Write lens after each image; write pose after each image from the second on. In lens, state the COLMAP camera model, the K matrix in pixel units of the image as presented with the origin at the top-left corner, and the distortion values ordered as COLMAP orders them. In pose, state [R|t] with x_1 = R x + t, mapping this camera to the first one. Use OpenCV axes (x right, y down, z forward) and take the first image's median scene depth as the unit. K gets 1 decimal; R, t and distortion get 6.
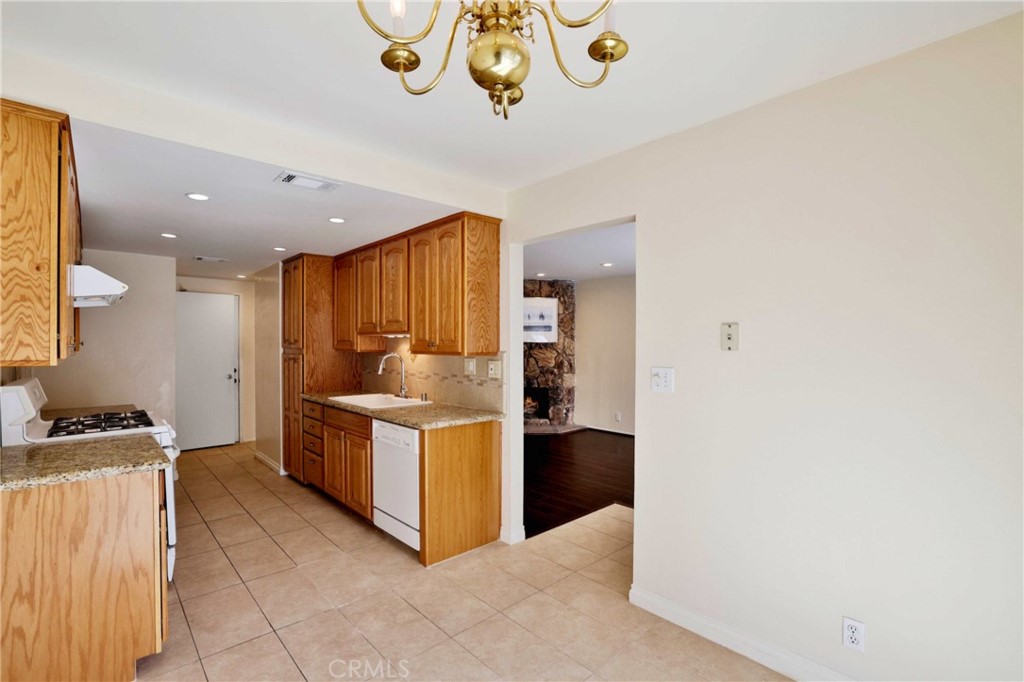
lens RADIAL K [[466.0, 0, 507.8], [0, 466.0, 345.3], [0, 0, 1]] dist [-0.042773, 0.016853]
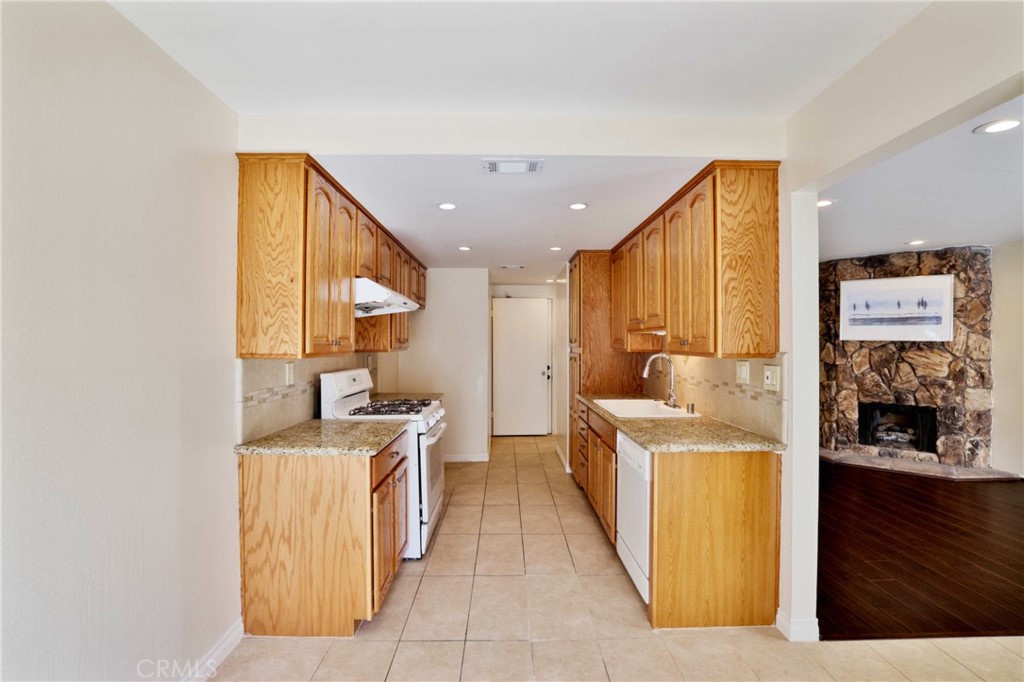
lens RADIAL K [[463.3, 0, 511.1], [0, 463.3, 341.9], [0, 0, 1]] dist [-0.050152, 0.018719]
pose [[0.750742, -0.002990, -0.660589, 0.129201], [-0.002534, 0.999969, -0.007407, 0.003491], [0.660591, 0.007235, 0.750711, 0.228574]]
